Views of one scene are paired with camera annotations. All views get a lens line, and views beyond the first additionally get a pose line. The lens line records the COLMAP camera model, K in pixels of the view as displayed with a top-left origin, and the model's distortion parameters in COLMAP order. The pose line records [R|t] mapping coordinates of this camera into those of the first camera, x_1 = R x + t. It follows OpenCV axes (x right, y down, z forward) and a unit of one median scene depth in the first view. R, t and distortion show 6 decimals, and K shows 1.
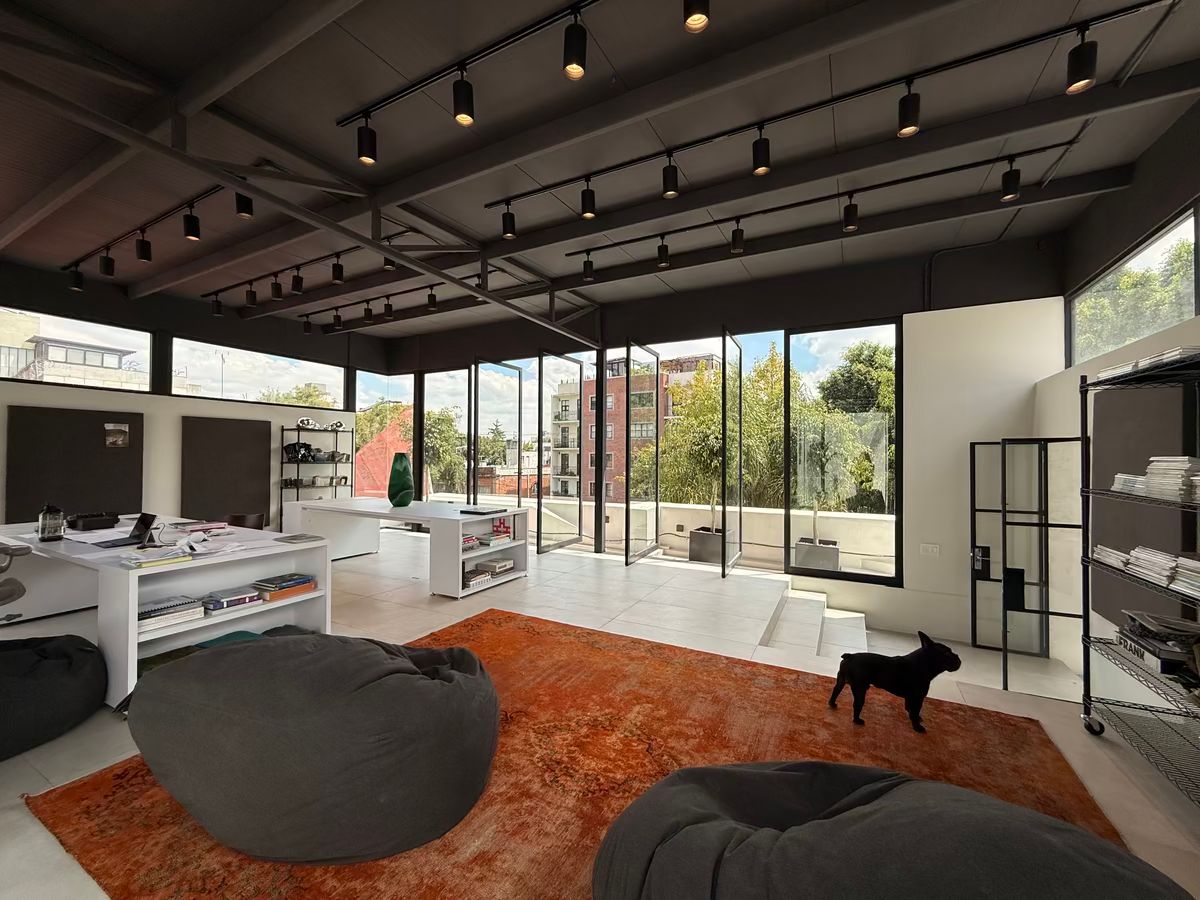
lens RADIAL K [[484.9, 0, 595.0], [0, 484.9, 455.0], [0, 0, 1]] dist [0.000168, -0.000296]
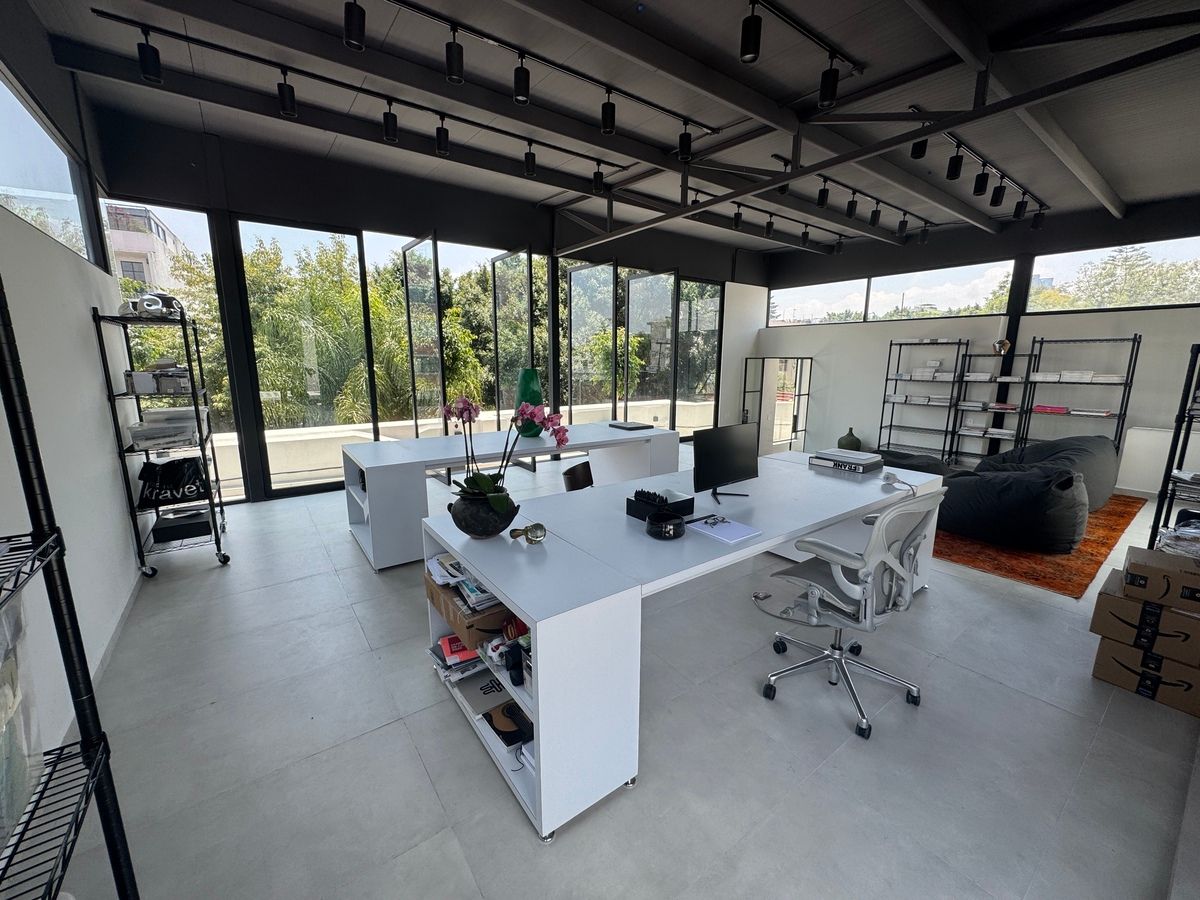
lens RADIAL K [[476.5, 0, 588.4], [0, 476.5, 442.4], [0, 0, 1]] dist [-0.019336, 0.000283]
pose [[0.441926, -0.151556, 0.884156, -1.565077], [-0.001660, 0.985485, 0.169755, -0.017693], [-0.897050, -0.076487, 0.435260, 0.876468]]
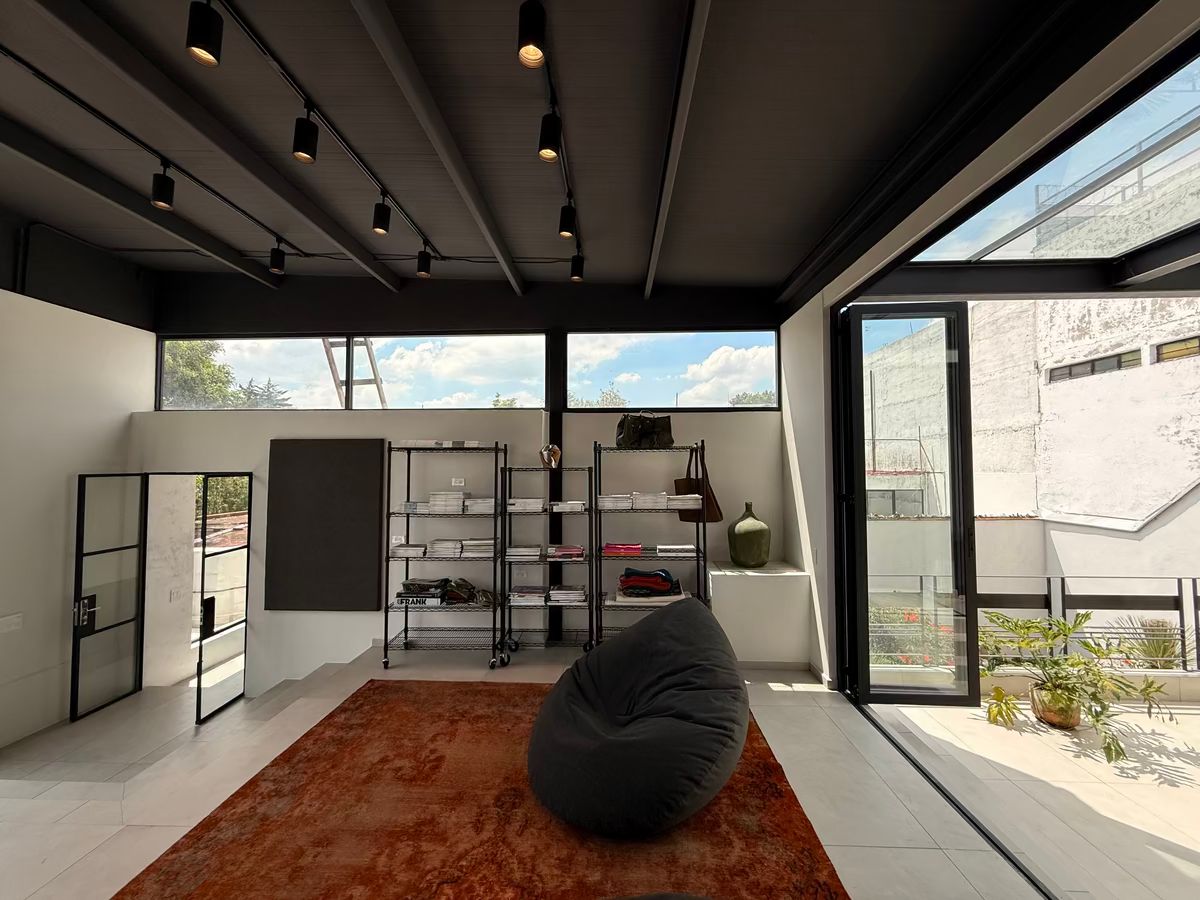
lens RADIAL K [[484.9, 0, 600.7], [0, 484.9, 449.8], [0, 0, 1]] dist [0.000168, -0.000296]
pose [[-0.435123, 0.026443, 0.899983, -0.450273], [0.001189, 0.999585, -0.028795, -0.053623], [-0.900370, -0.011459, -0.434973, 0.689893]]
